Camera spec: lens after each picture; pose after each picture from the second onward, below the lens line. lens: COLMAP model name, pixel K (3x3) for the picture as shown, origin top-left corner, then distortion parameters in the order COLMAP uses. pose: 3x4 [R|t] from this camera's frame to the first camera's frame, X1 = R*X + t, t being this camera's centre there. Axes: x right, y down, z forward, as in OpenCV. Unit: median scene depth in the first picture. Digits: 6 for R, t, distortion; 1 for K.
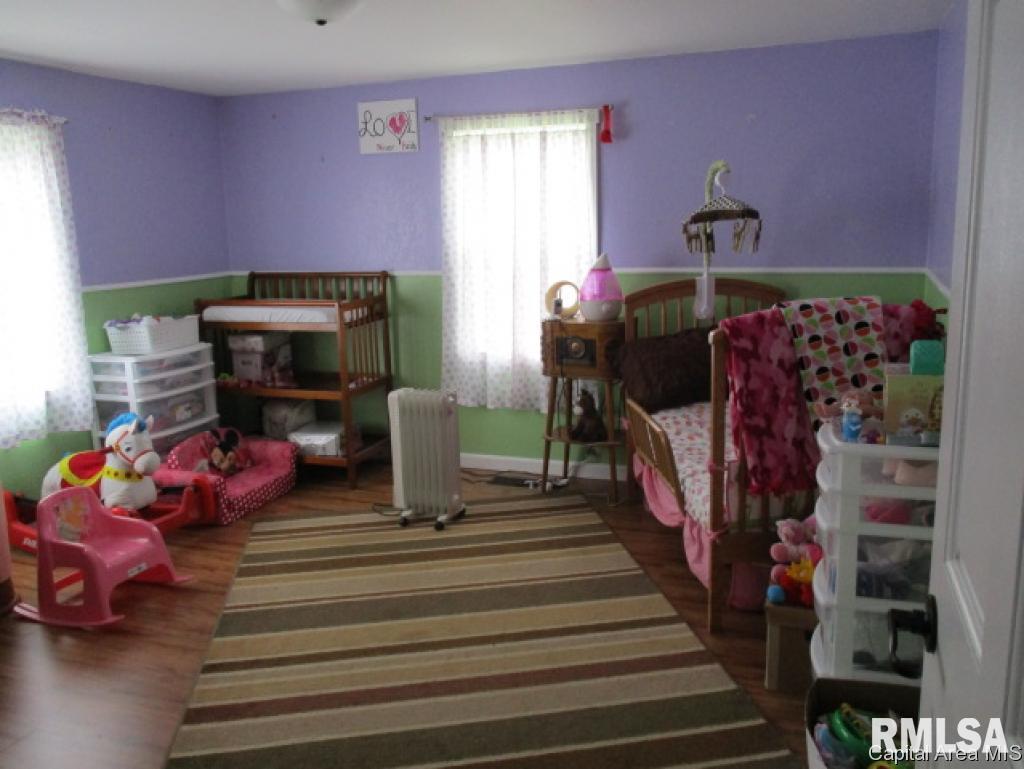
lens RADIAL K [[850.3, 0, 513.8], [0, 850.3, 385.2], [0, 0, 1]] dist [0.001442, 0.000818]
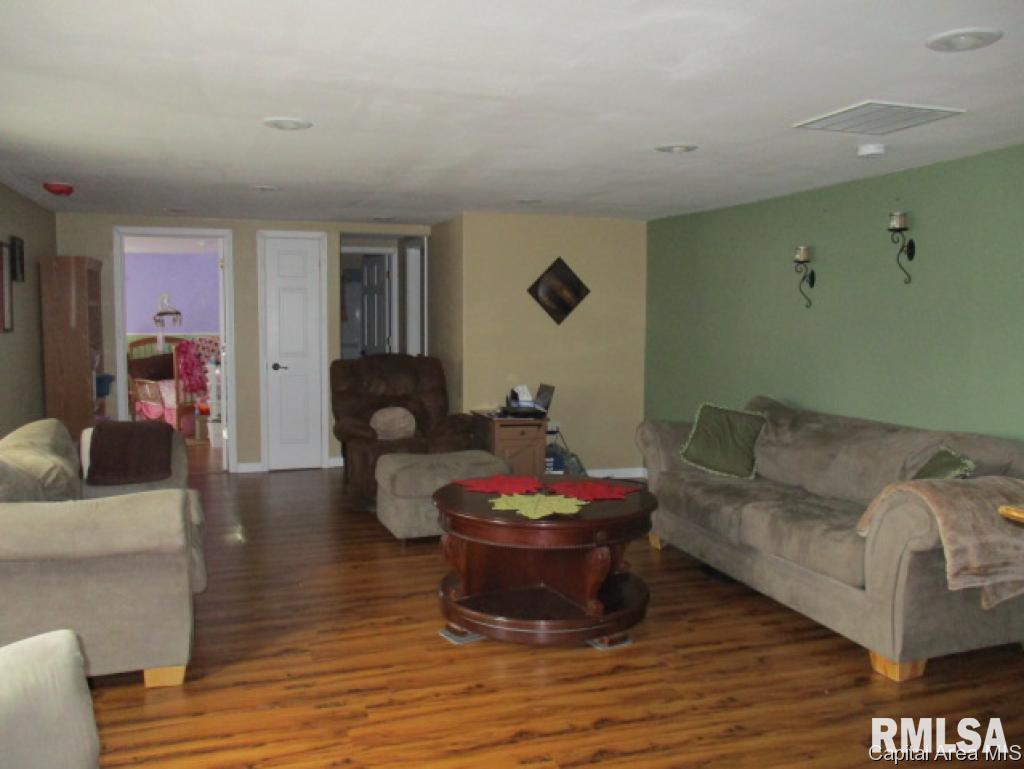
lens RADIAL K [[850.3, 0, 512.9], [0, 850.3, 382.9], [0, 0, 1]] dist [0.001442, 0.000818]
pose [[0.770298, -0.016444, 0.637472, -0.892445], [0.094301, 0.991614, -0.088369, 0.510109], [-0.630673, 0.128185, 0.765389, -2.447925]]
